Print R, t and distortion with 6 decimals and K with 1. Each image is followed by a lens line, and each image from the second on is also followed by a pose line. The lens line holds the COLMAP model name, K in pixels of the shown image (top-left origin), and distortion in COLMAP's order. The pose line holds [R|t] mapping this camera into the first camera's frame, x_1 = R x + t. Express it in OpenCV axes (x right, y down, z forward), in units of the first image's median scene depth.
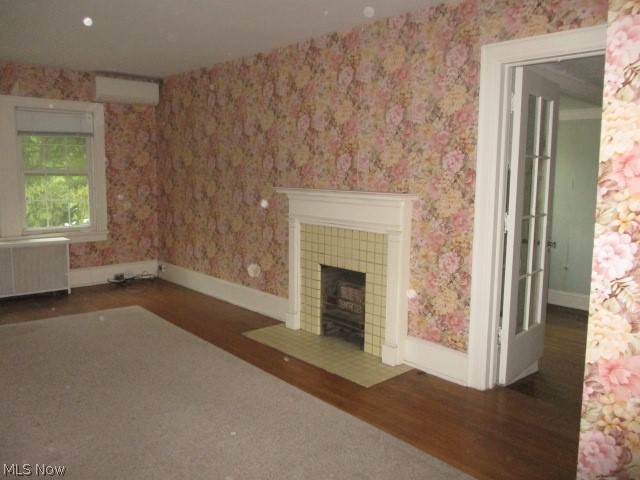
lens RADIAL K [[540.2, 0, 320.2], [0, 540.2, 240.4], [0, 0, 1]] dist [-0.014381, -0.000027]
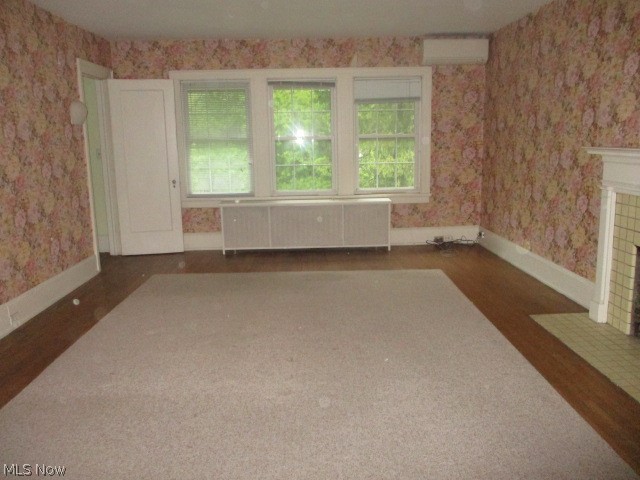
lens RADIAL K [[540.2, 0, 320.5], [0, 540.2, 237.7], [0, 0, 1]] dist [-0.014381, -0.000027]
pose [[0.771335, 0.090839, -0.629914, 0.105678], [-0.054583, 0.995557, 0.076730, -0.001601], [0.634085, -0.024802, 0.772866, 0.086334]]
